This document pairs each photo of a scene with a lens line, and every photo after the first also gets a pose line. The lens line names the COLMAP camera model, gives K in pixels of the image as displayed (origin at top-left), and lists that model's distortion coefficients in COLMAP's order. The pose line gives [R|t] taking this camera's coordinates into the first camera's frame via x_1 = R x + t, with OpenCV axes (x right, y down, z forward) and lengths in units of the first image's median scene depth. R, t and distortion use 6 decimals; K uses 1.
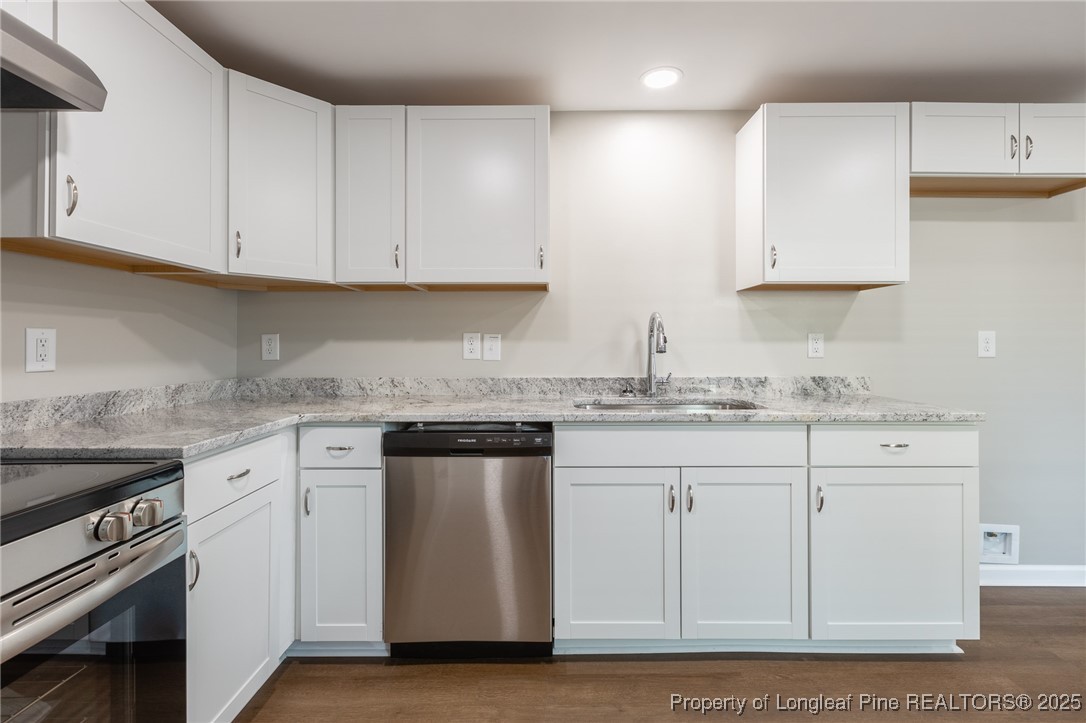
lens RADIAL K [[488.9, 0, 537.6], [0, 488.9, 343.4], [0, 0, 1]] dist [-0.002427, -0.000506]
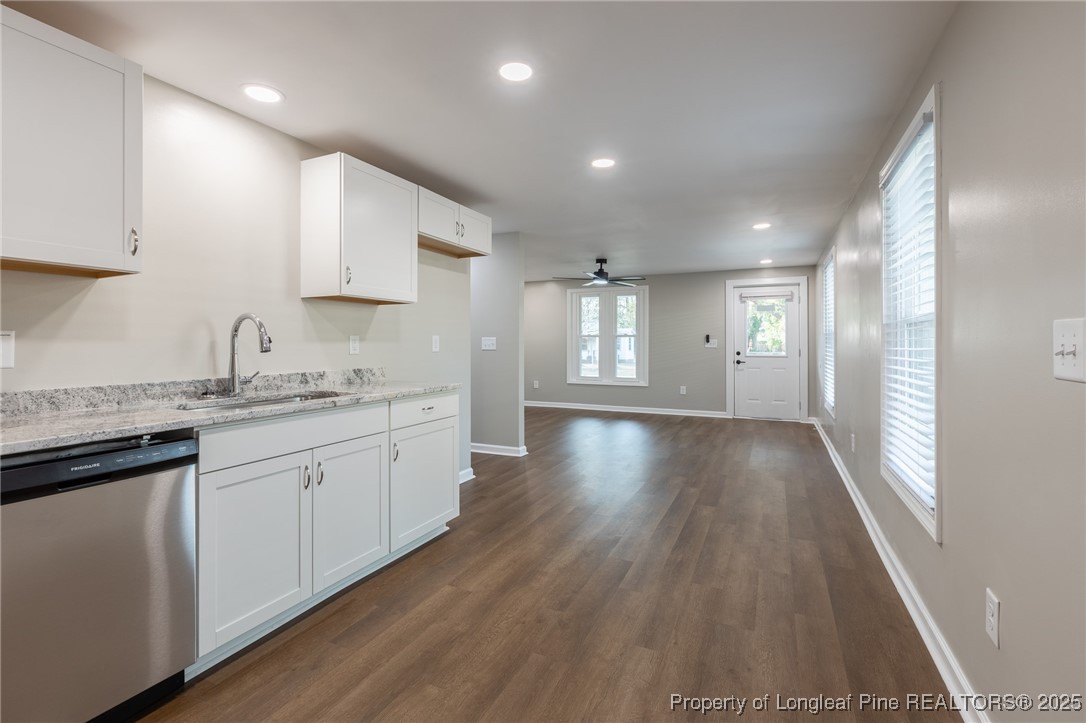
lens RADIAL K [[488.9, 0, 543.6], [0, 488.9, 342.9], [0, 0, 1]] dist [-0.002427, -0.000506]
pose [[0.419925, 0.000912, 0.907558, -0.456476], [0.001036, 0.999998, -0.001484, 0.001259], [-0.907558, 0.001563, 0.419924, 0.003093]]
